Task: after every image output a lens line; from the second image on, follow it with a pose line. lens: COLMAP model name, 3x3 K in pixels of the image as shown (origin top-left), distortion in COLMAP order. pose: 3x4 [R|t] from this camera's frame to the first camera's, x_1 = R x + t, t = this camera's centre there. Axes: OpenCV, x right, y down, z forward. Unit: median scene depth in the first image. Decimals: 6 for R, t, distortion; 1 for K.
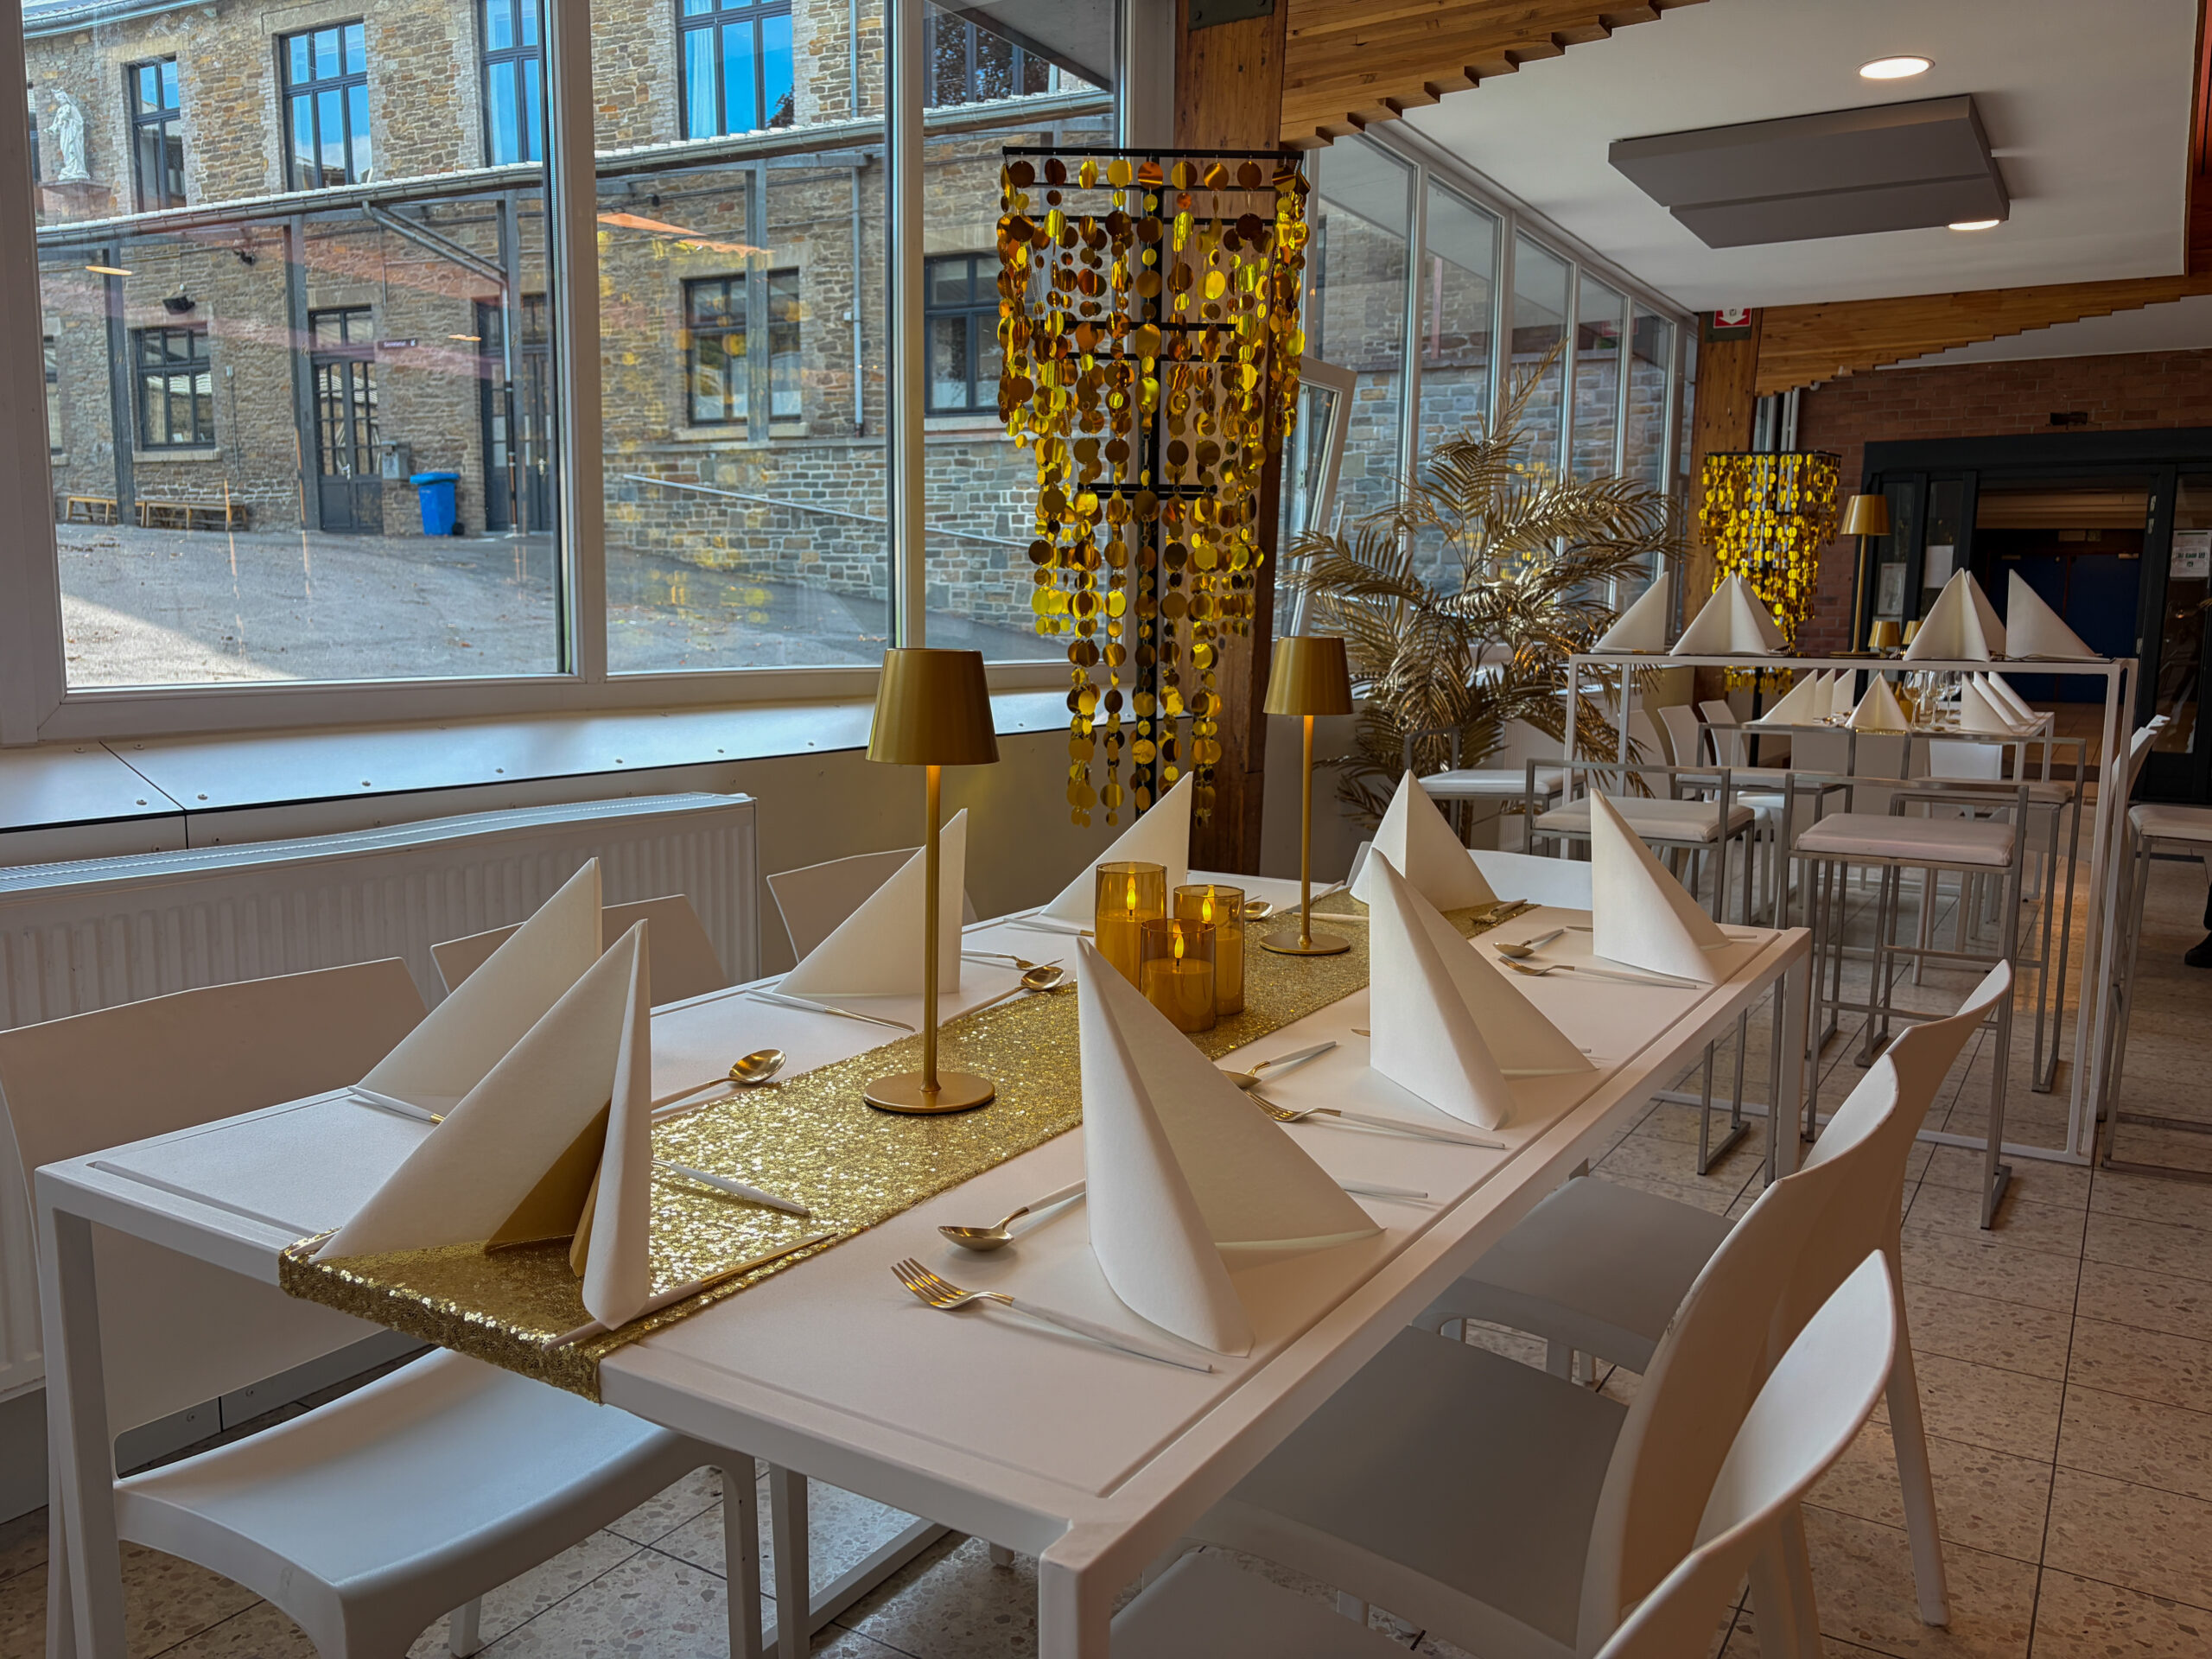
lens RADIAL K [[1666.7, 0, 1123.4], [0, 1666.7, 829.6], [0, 0, 1]] dist [0.014892, -0.017010]
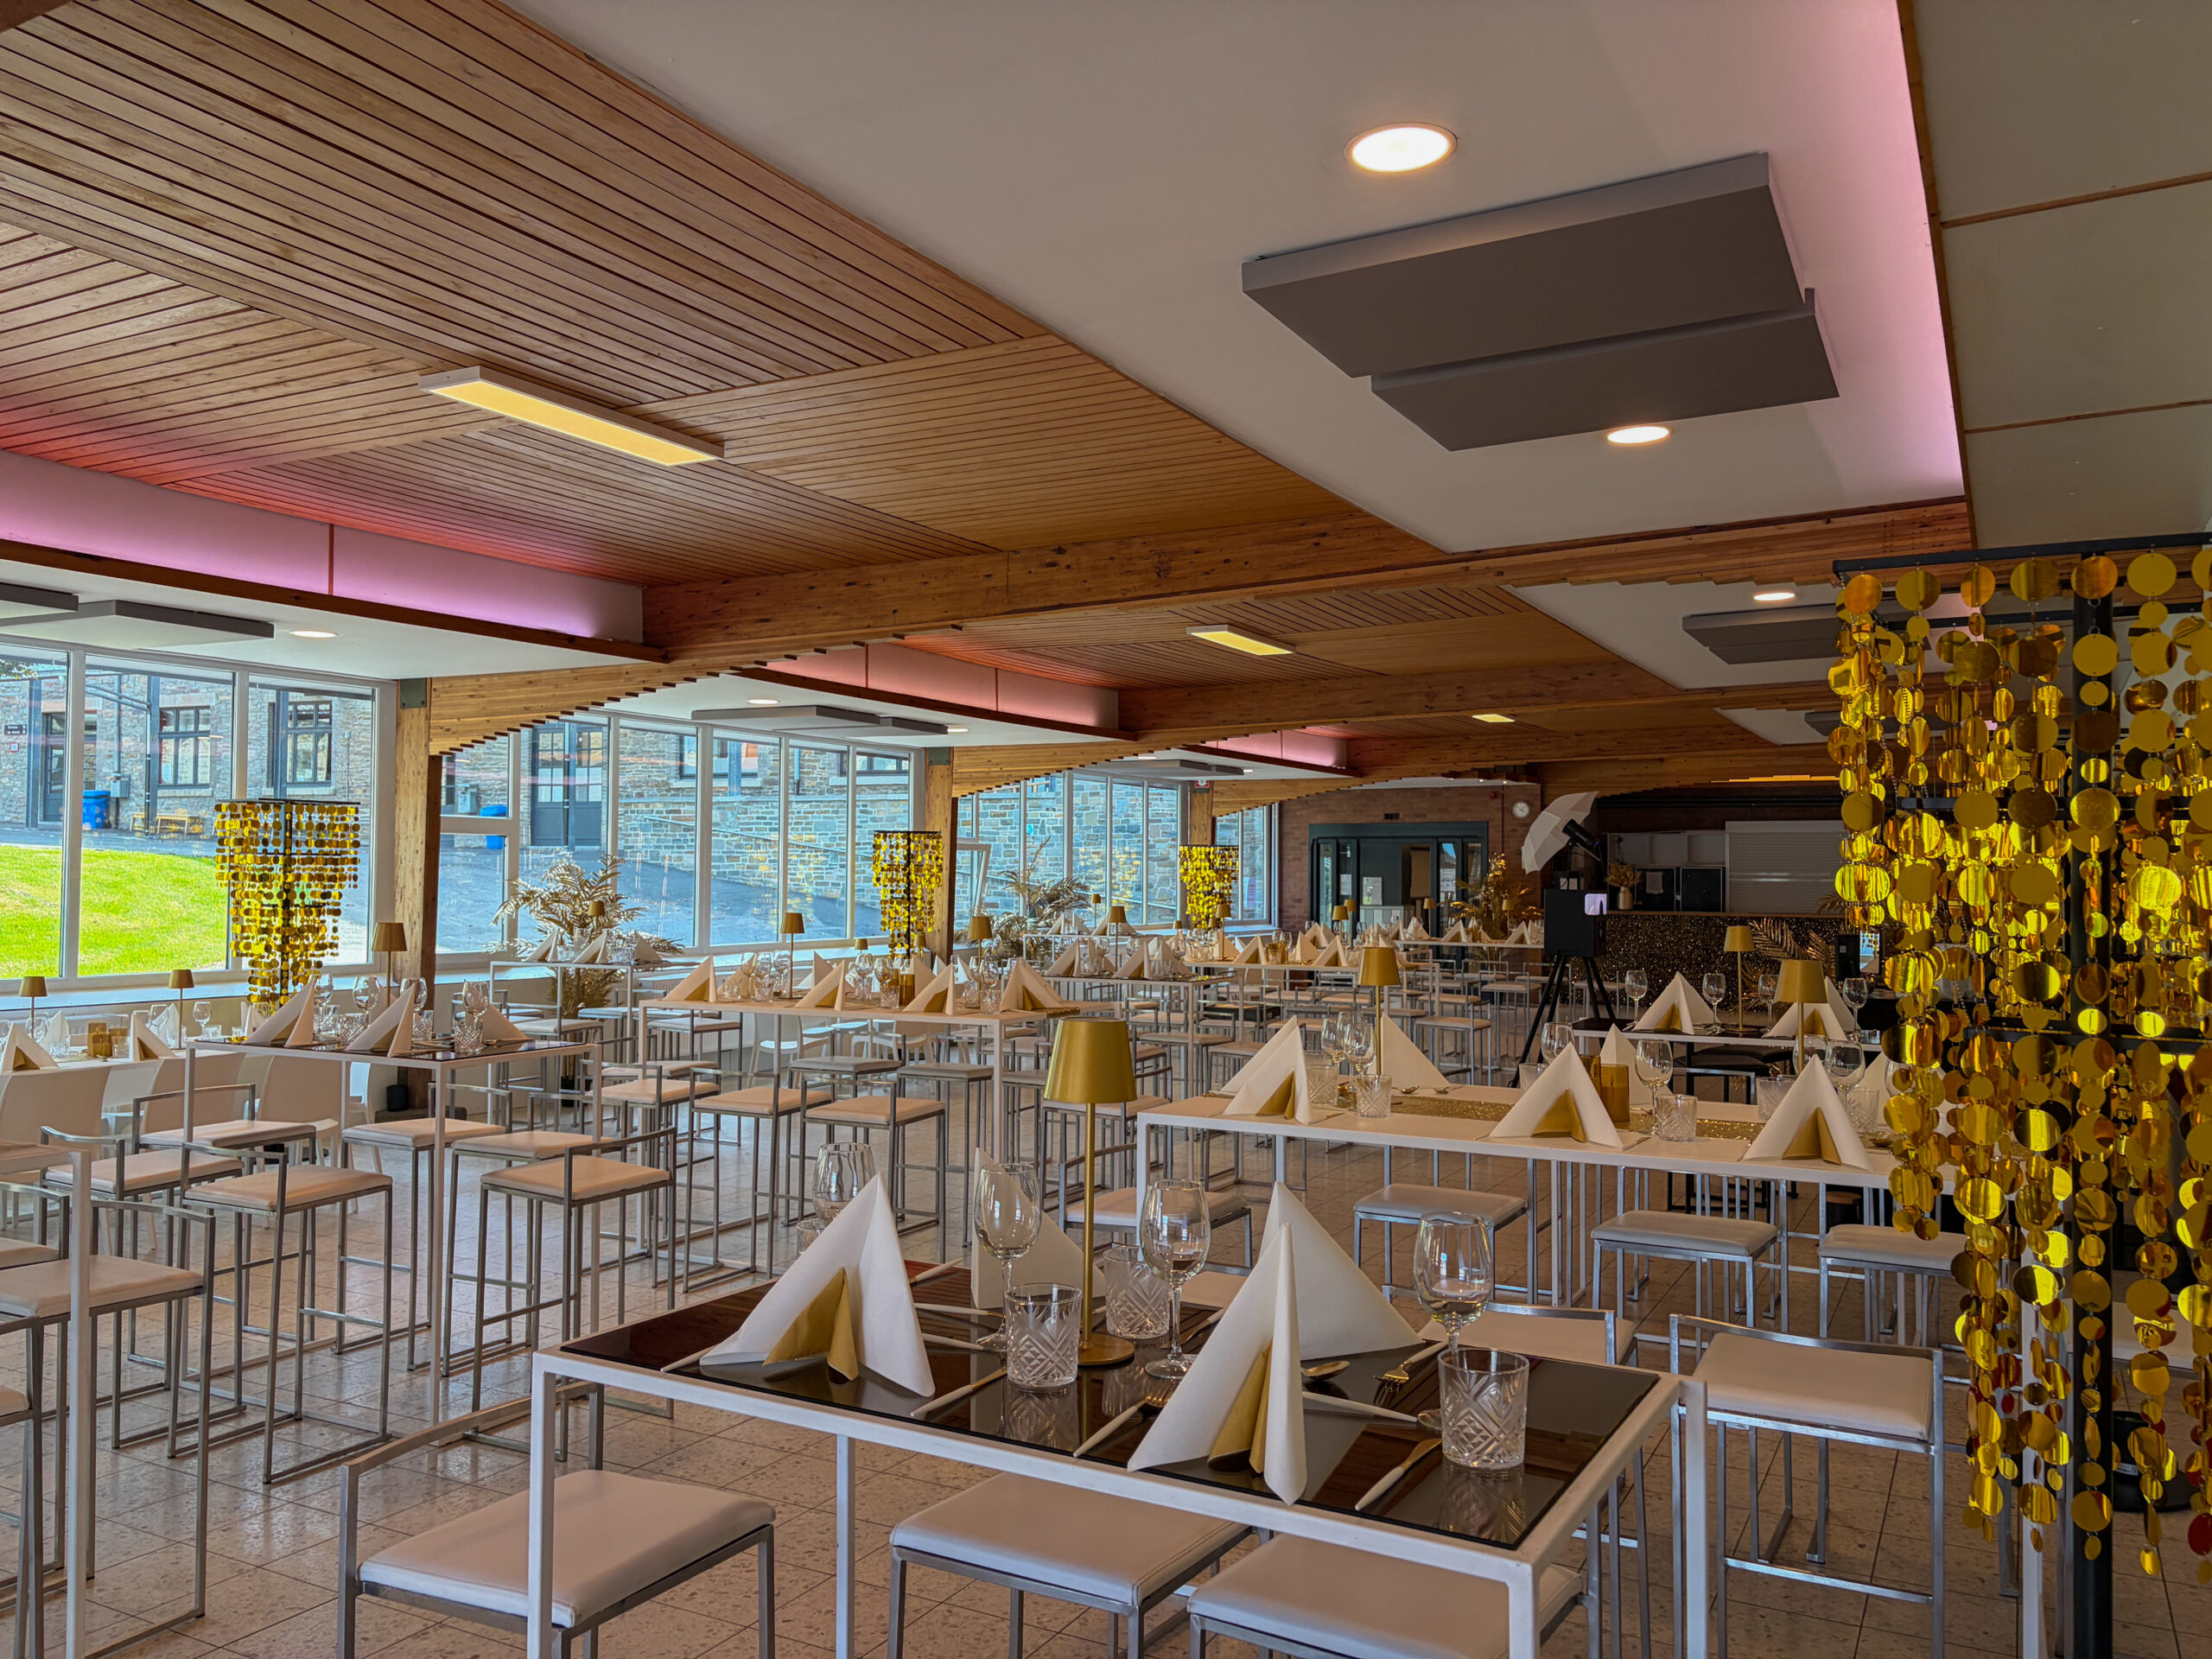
lens RADIAL K [[1666.7, 0, 1126.9], [0, 1666.7, 830.4], [0, 0, 1]] dist [0.014892, -0.017010]
pose [[0.998073, -0.003775, 0.061938, 0.094816], [0.013433, 0.987622, -0.156276, 0.089694], [-0.060582, 0.156806, 0.985770, -0.981750]]
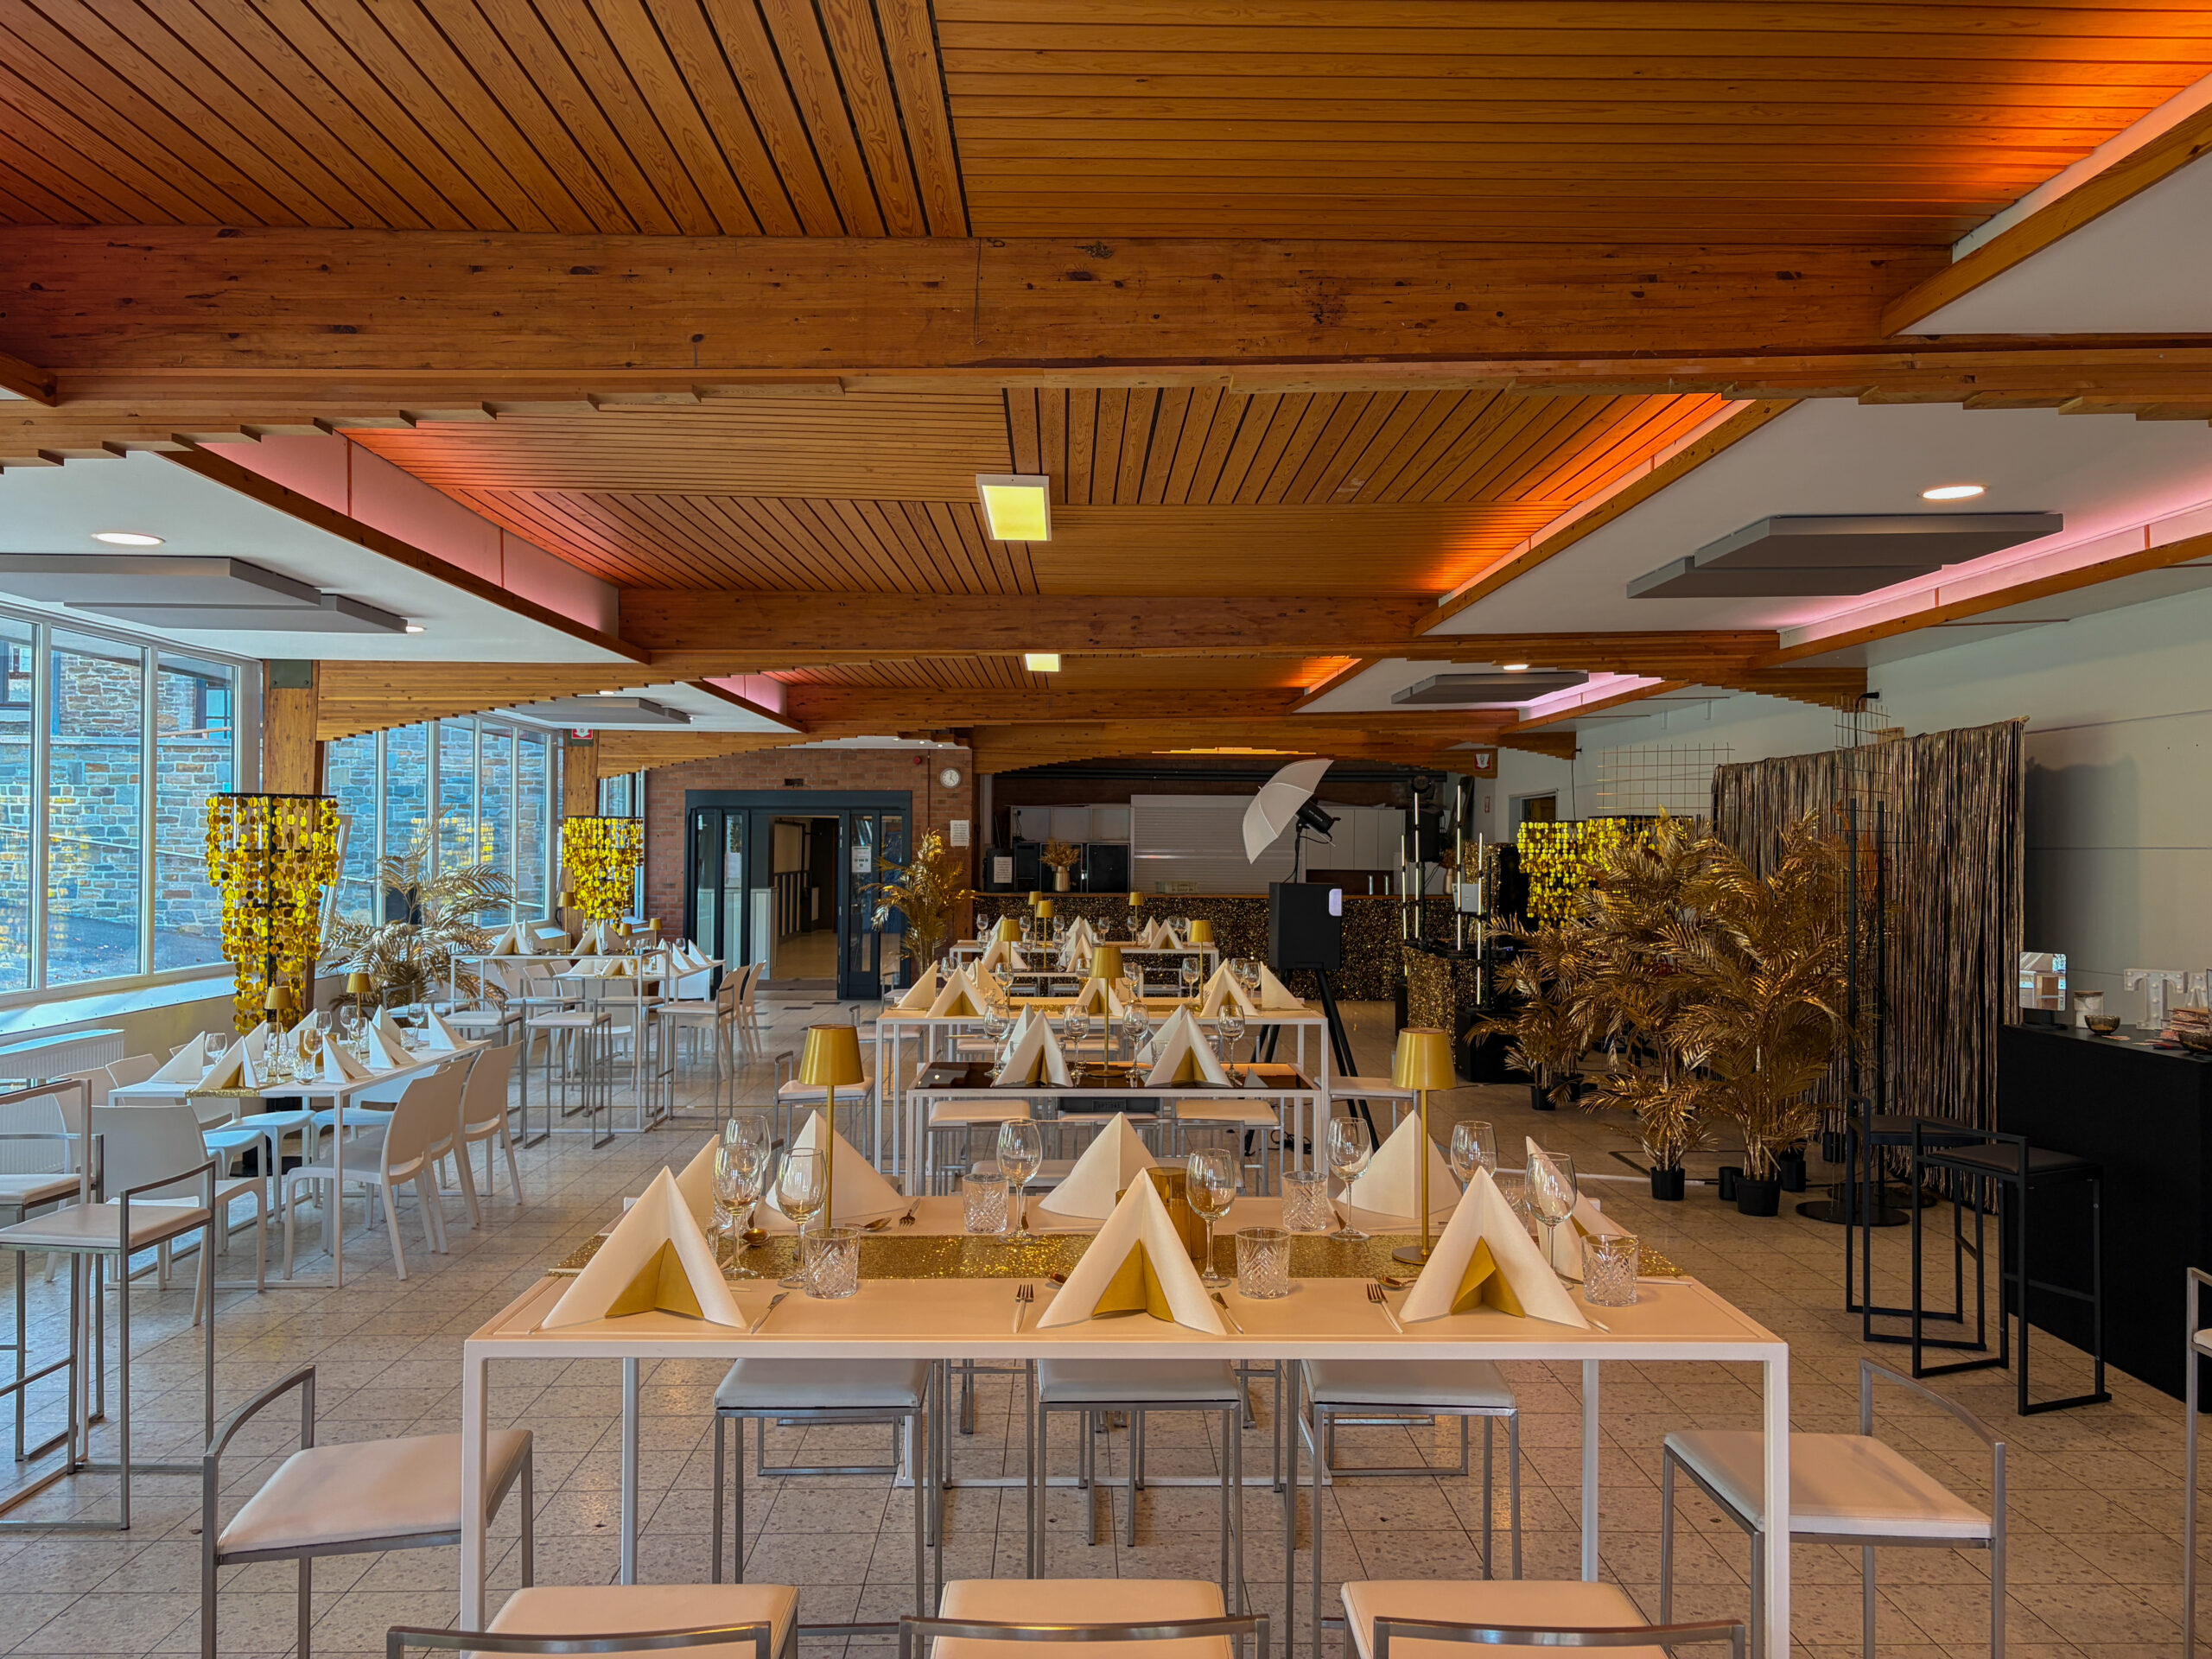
lens RADIAL K [[1666.7, 0, 1112.6], [0, 1666.7, 836.4], [0, 0, 1]] dist [0.014892, -0.017010]
pose [[0.839856, -0.001258, 0.542808, -0.088846], [0.073024, 0.991169, -0.110689, 0.023493], [-0.537875, 0.132601, 0.832531, -0.568685]]
